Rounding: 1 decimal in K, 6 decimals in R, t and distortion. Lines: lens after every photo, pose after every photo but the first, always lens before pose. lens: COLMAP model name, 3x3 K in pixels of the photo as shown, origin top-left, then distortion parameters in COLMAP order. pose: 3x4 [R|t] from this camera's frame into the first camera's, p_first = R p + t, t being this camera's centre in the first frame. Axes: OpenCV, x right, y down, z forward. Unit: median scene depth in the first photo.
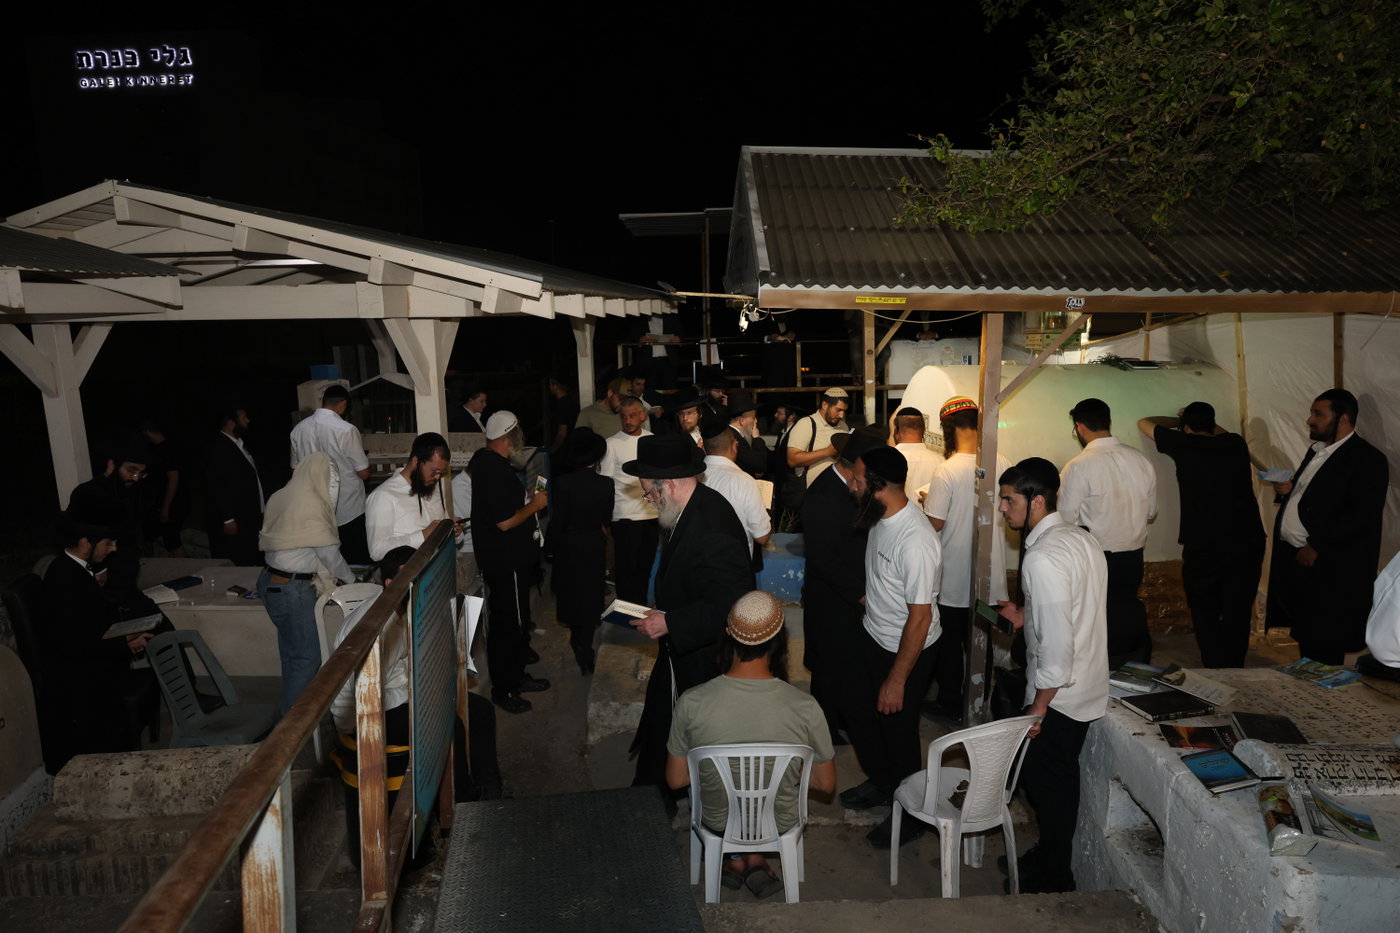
lens RADIAL K [[891.7, 0, 704.3], [0, 891.7, 460.6], [0, 0, 1]] dist [-0.017186, 0.014455]
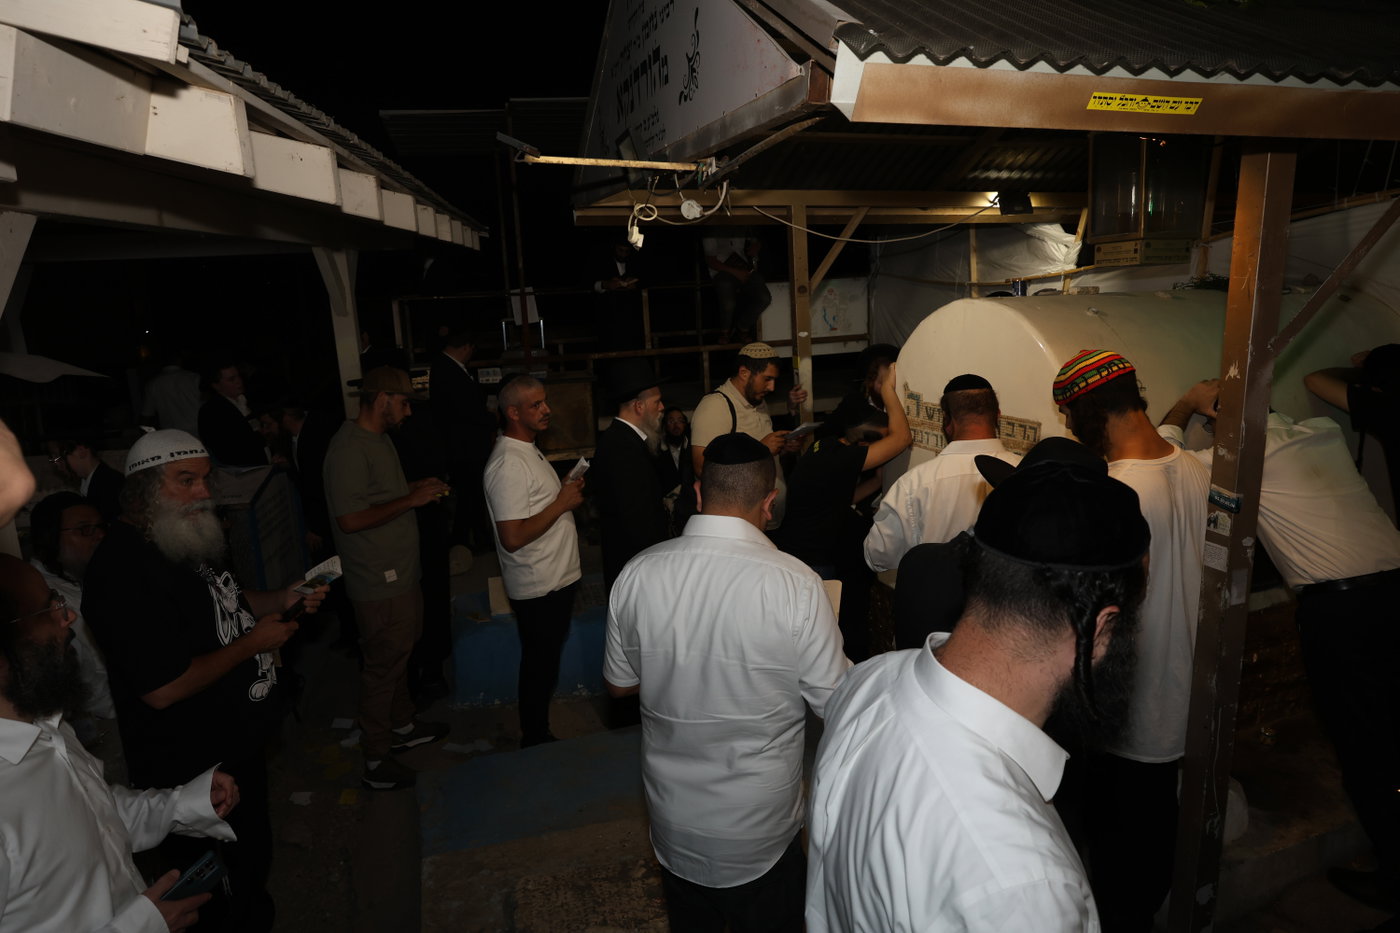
lens RADIAL K [[891.7, 0, 704.3], [0, 891.7, 460.6], [0, 0, 1]] dist [-0.017186, 0.014455]
pose [[0.967077, -0.075687, 0.242967, -0.038377], [0.066215, 0.996701, 0.046928, -0.021138], [-0.245718, -0.029294, 0.968899, 0.259985]]
